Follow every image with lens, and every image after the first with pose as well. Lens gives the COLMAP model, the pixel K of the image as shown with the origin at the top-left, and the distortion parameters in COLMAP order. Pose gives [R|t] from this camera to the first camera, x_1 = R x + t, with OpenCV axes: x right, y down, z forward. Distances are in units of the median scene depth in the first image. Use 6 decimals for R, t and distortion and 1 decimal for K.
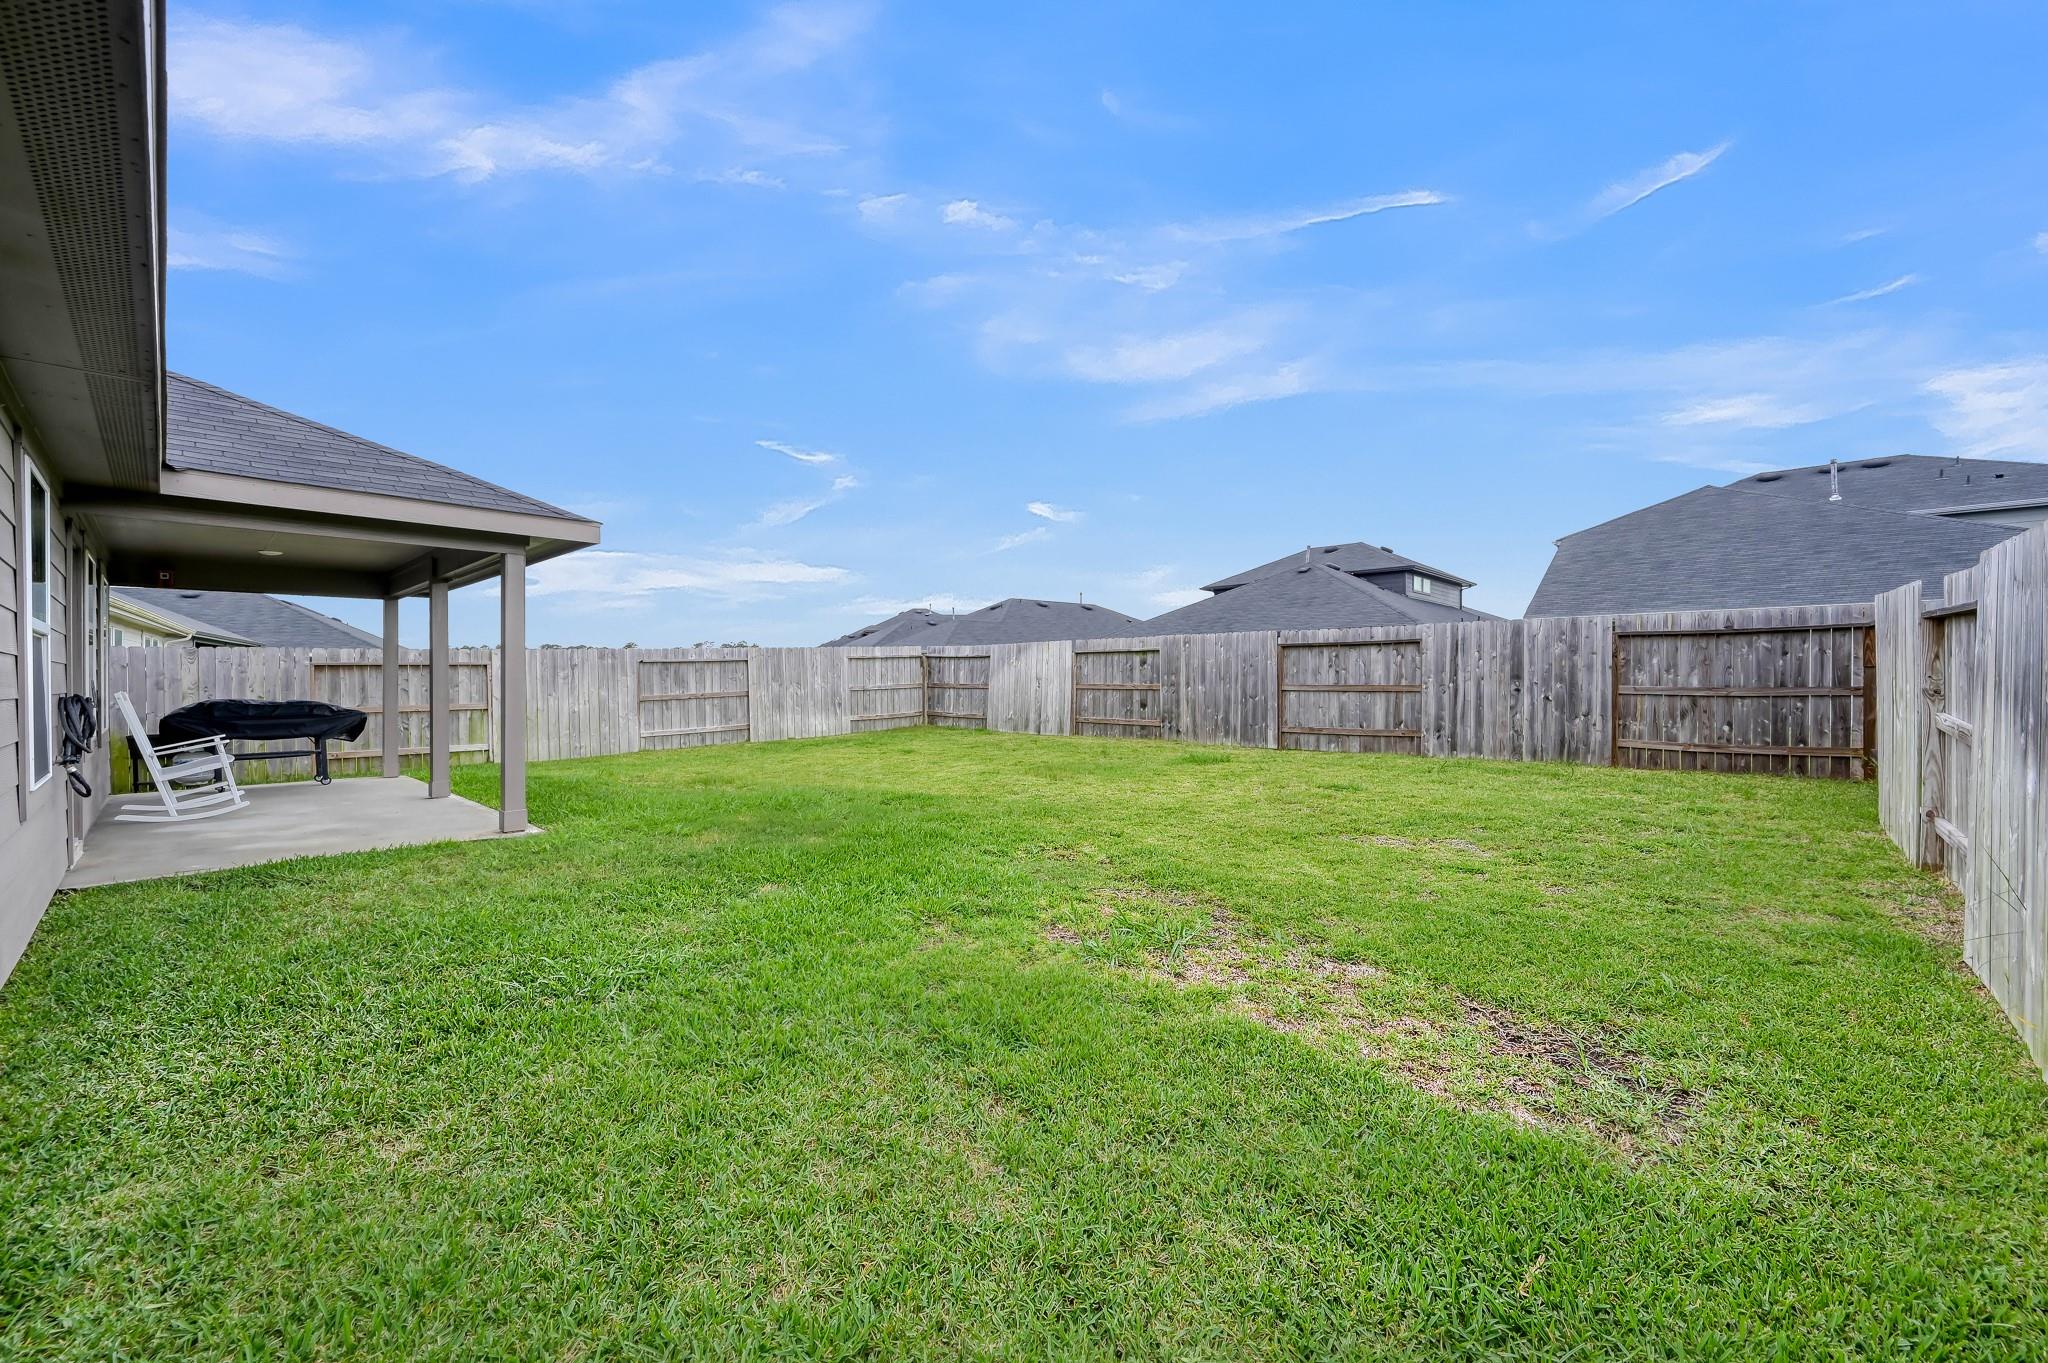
lens RADIAL K [[800.8, 0, 1032.4], [0, 800.8, 682.1], [0, 0, 1]] dist [0.002637, 0.000272]
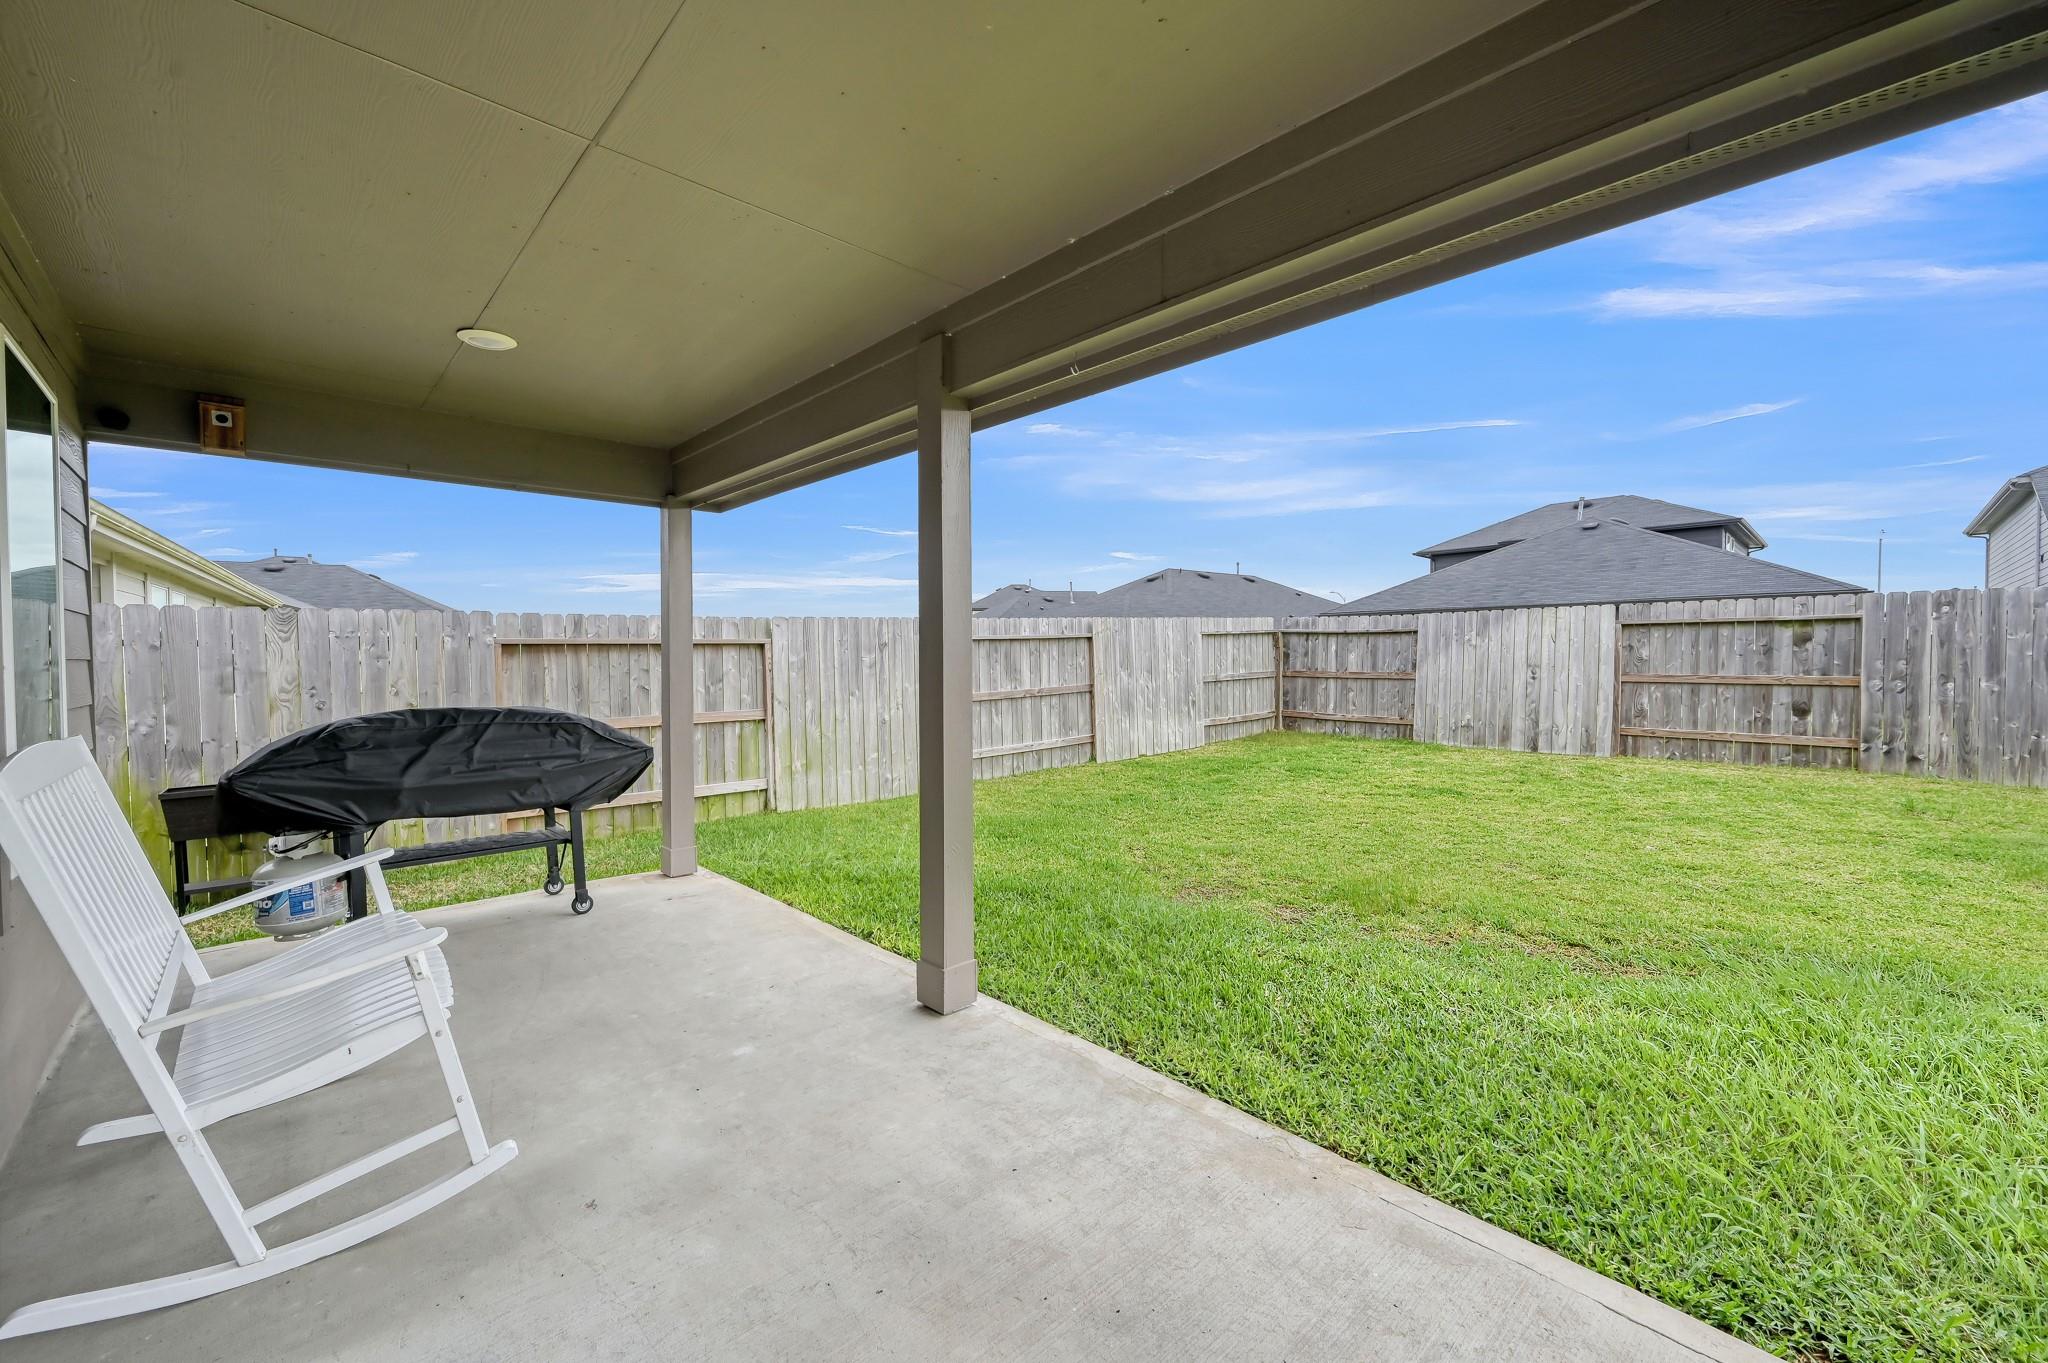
lens RADIAL K [[800.8, 0, 1032.4], [0, 800.8, 682.1], [0, 0, 1]] dist [0.002637, 0.000272]
pose [[0.998790, 0.002008, -0.049140, -0.385912], [-0.000824, 0.999709, 0.024100, -0.006573], [0.049174, -0.024030, 0.998501, 0.361939]]
